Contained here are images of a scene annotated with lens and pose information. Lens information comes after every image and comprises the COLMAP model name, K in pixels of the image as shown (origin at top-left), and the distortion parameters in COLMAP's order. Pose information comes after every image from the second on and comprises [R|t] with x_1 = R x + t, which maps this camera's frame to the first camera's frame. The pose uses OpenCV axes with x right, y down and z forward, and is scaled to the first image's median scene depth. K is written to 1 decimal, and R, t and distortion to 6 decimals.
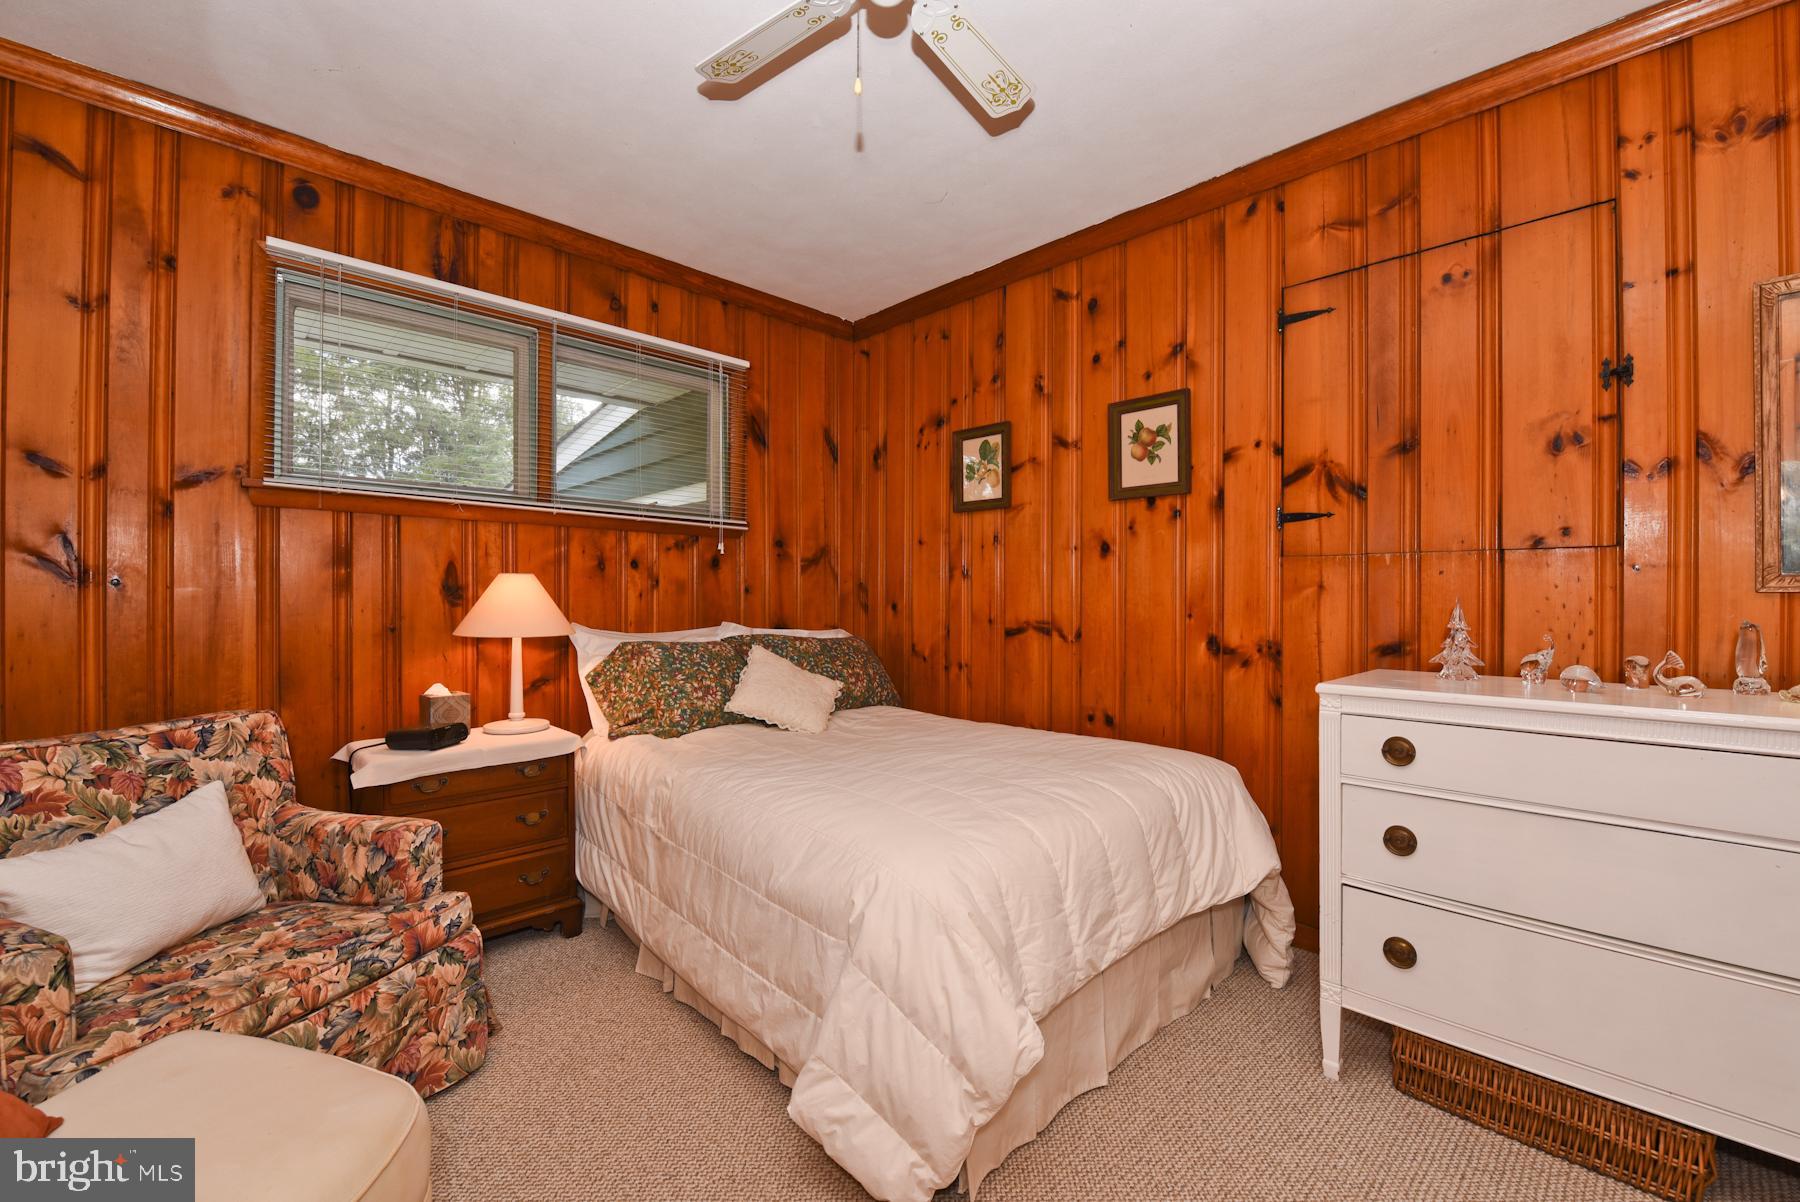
lens RADIAL K [[750.2, 0, 904.7], [0, 750.2, 597.4], [0, 0, 1]] dist [-0.011239, -0.000536]
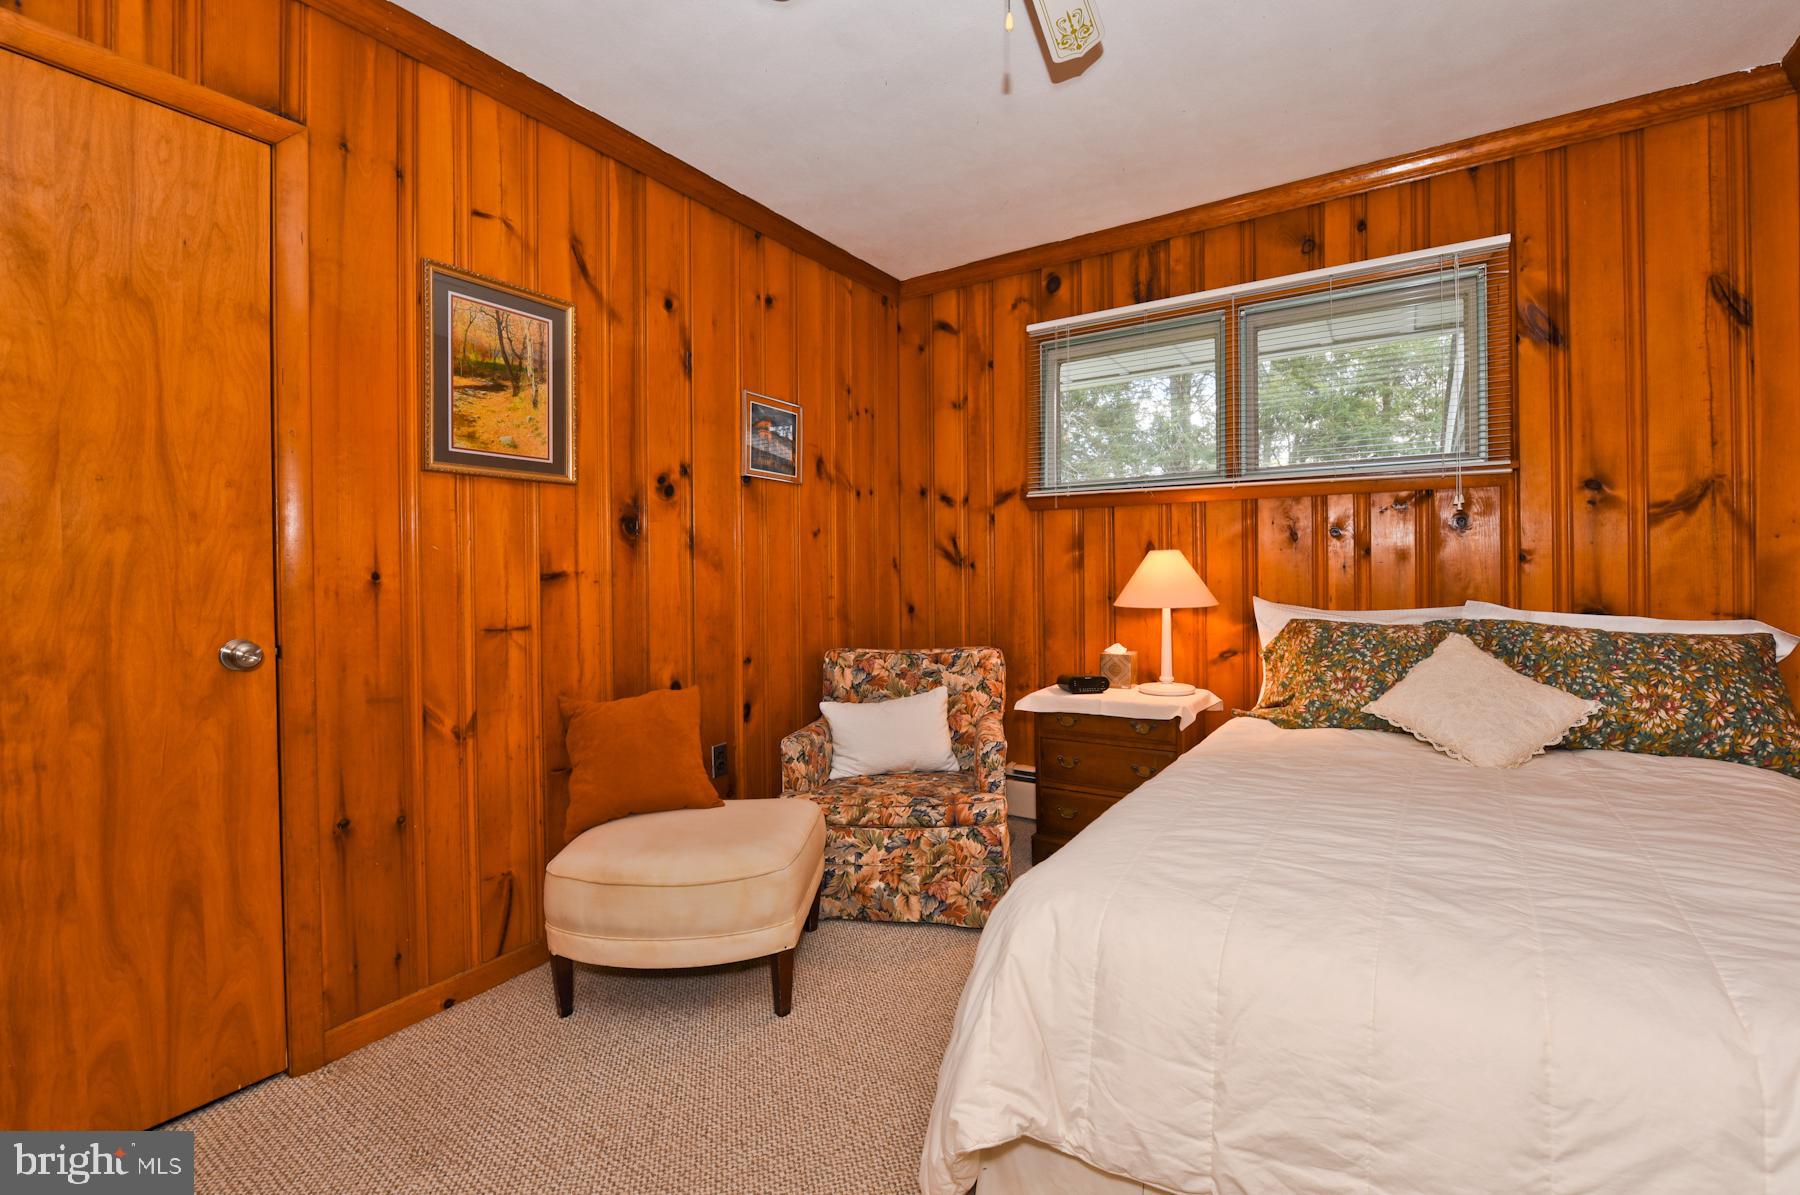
lens RADIAL K [[778.4, 0, 926.6], [0, 778.4, 573.2], [0, 0, 1]] dist [-0.002047, -0.000332]
pose [[0.227935, -0.002754, -0.973673, 0.569684], [0.014075, 0.999901, 0.000466, -0.003709], [0.973575, -0.013811, 0.227951, 0.439227]]
